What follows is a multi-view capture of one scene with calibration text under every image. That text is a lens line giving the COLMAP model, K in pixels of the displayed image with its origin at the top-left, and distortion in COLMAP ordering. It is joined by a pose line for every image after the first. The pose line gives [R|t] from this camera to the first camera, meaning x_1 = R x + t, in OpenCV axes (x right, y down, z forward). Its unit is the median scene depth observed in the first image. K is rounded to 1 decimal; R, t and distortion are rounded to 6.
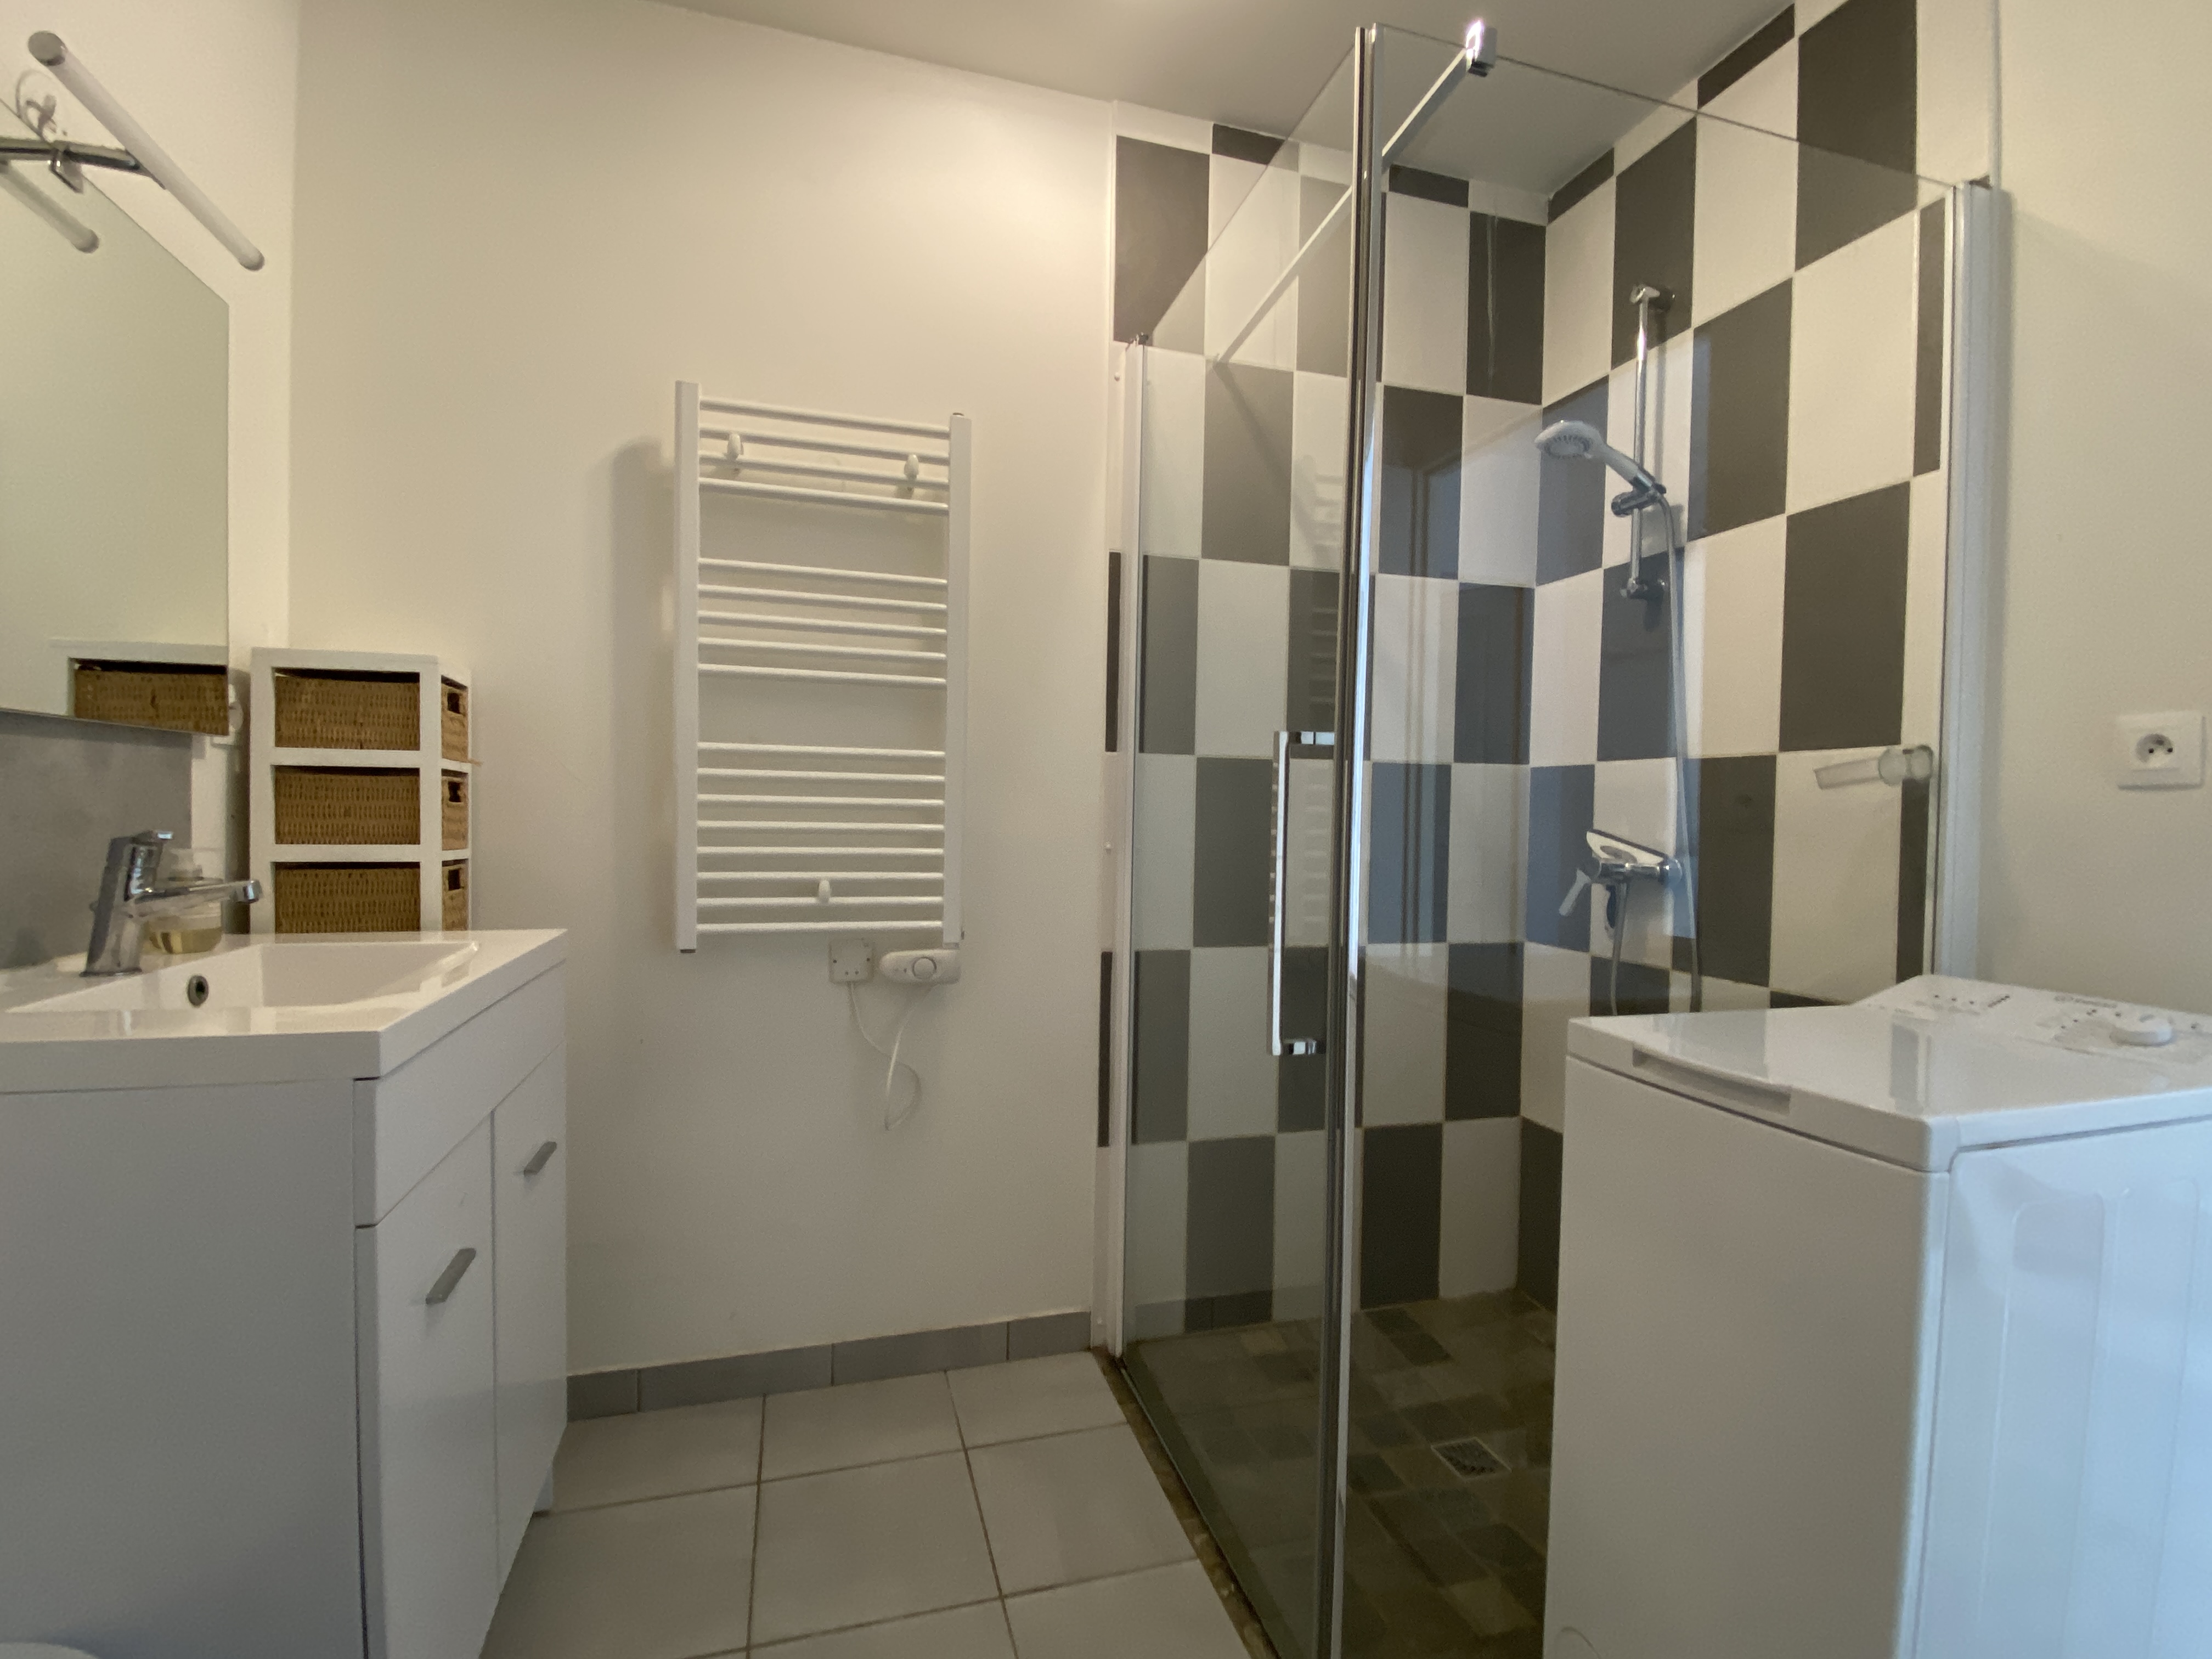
lens RADIAL K [[978.3, 0, 1085.4], [0, 978.3, 839.3], [0, 0, 1]] dist [0.019959, -0.020731]
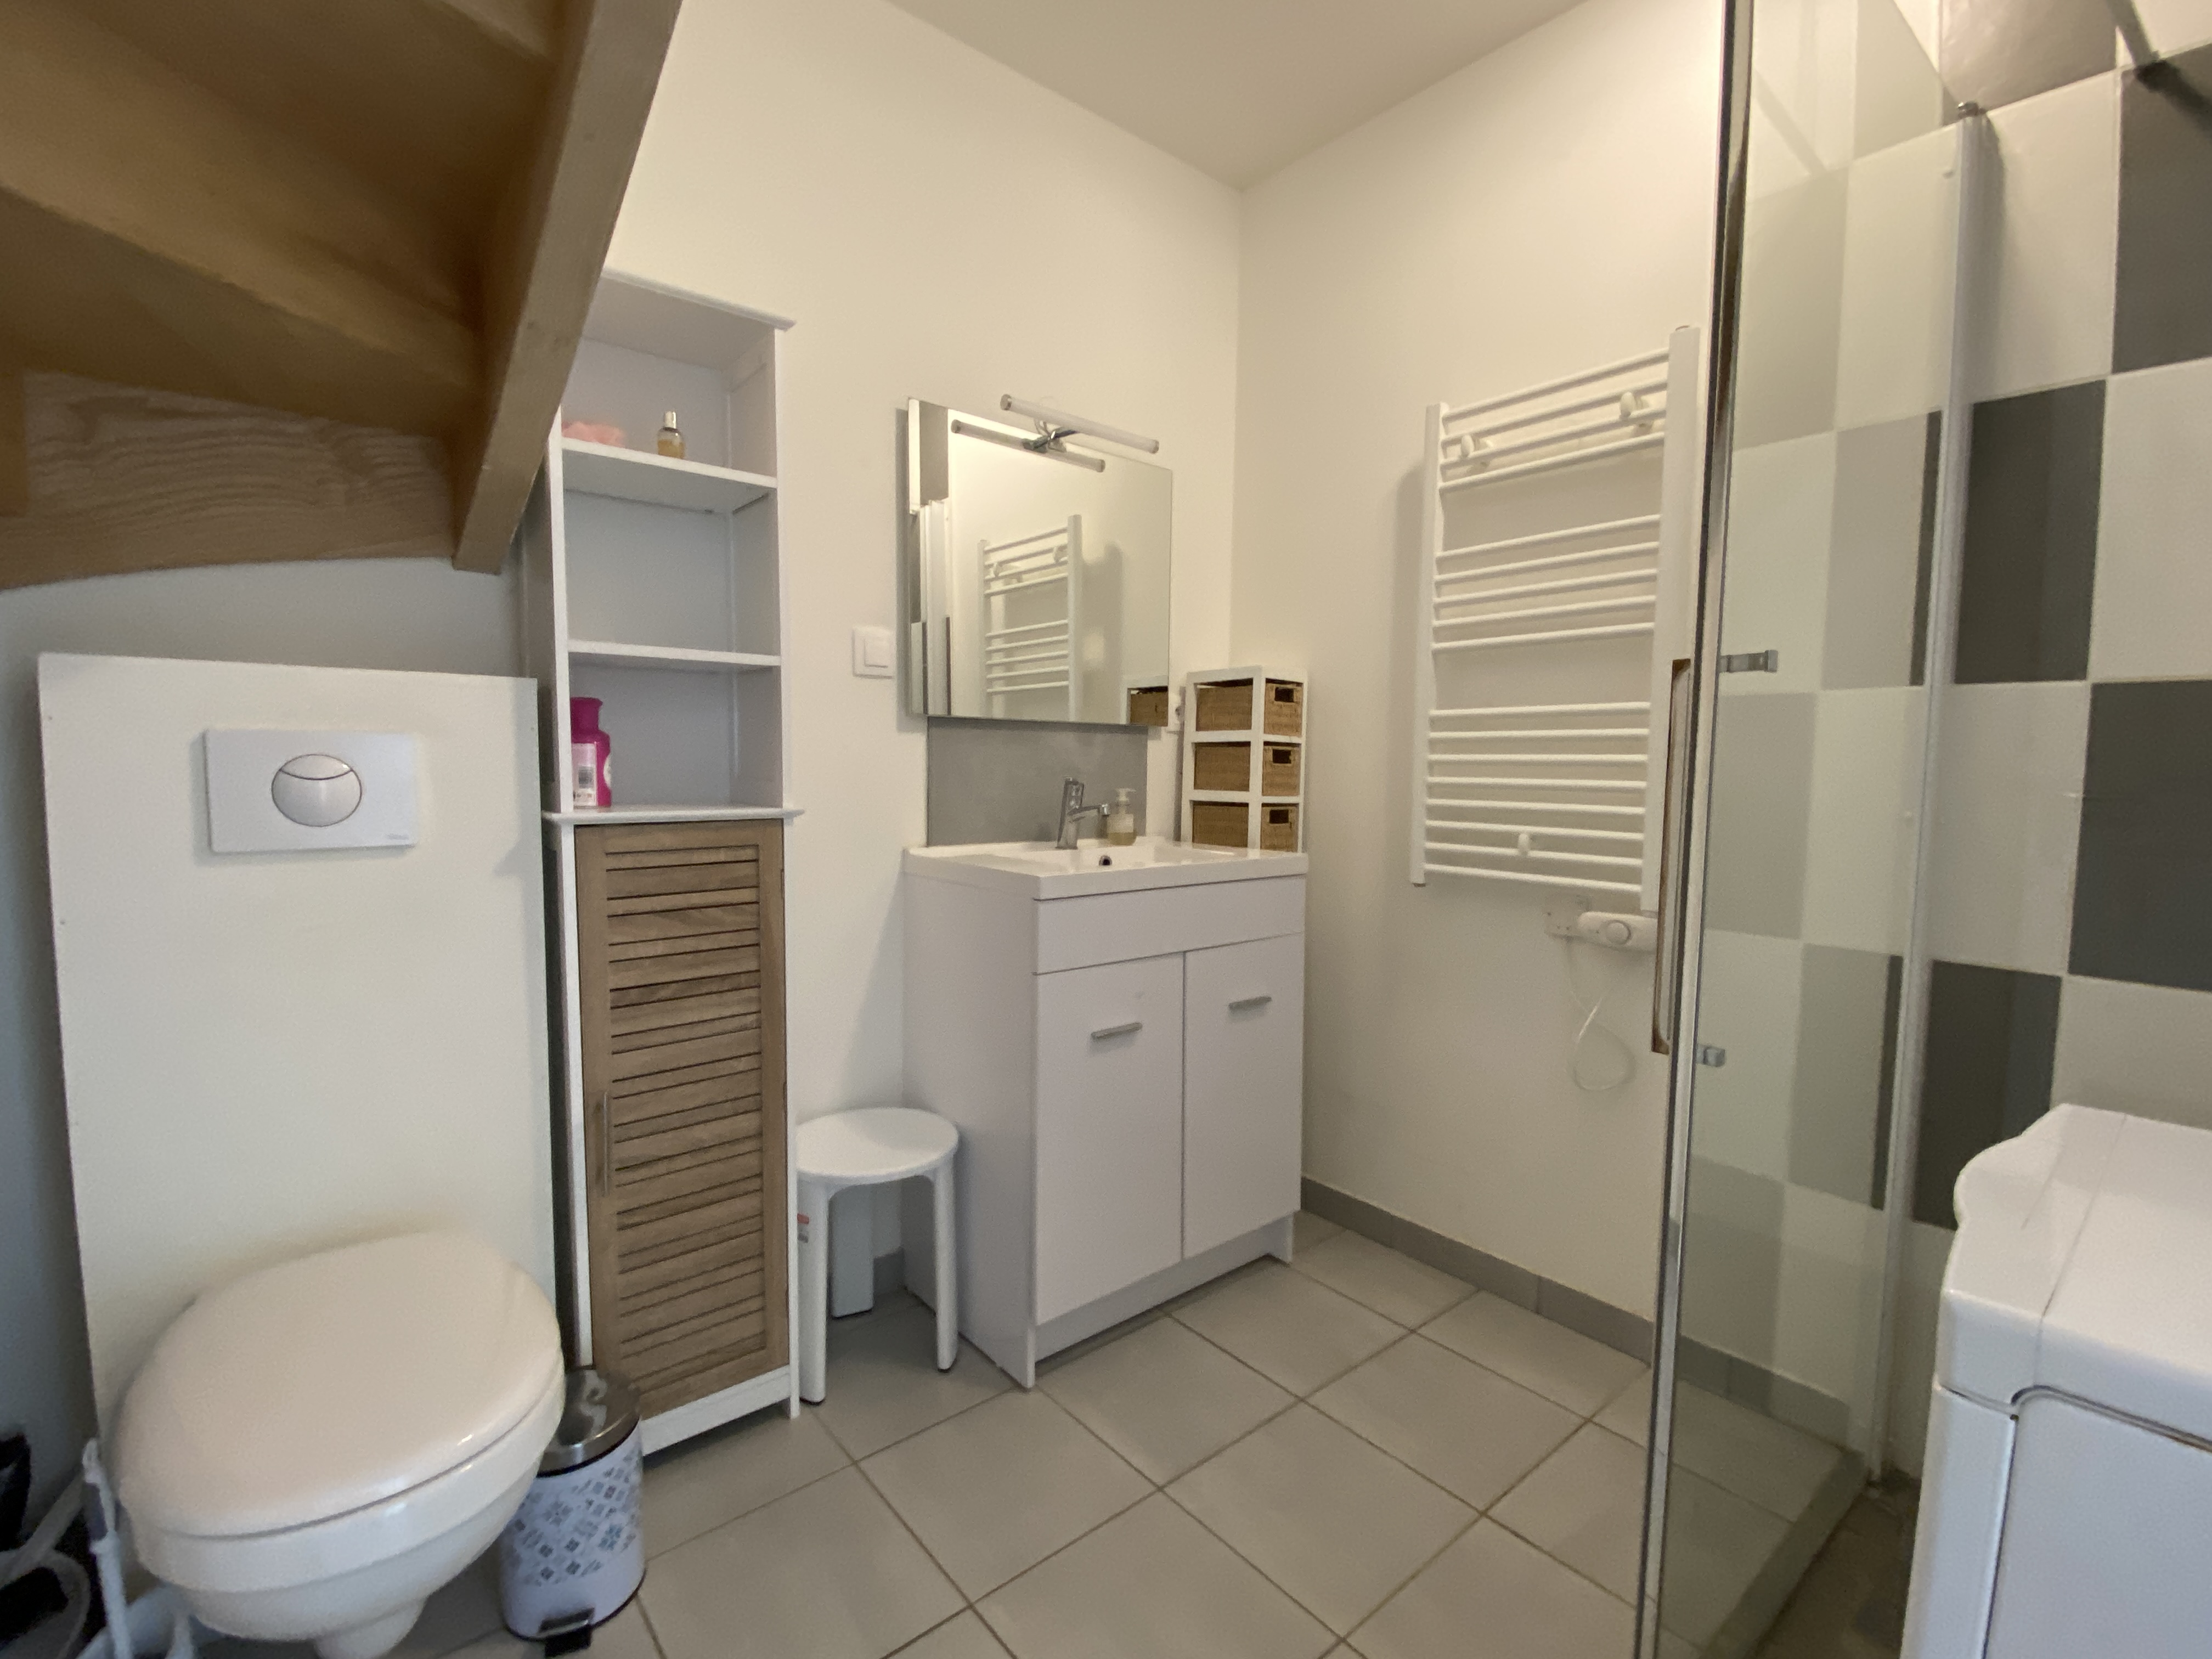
lens RADIAL K [[978.3, 0, 1085.4], [0, 978.3, 839.3], [0, 0, 1]] dist [0.019959, -0.020731]
pose [[0.386600, 0.059767, -0.920309, 0.547385], [-0.029113, 0.998191, 0.052595, 0.006235], [0.921788, 0.006459, 0.387641, 0.156075]]
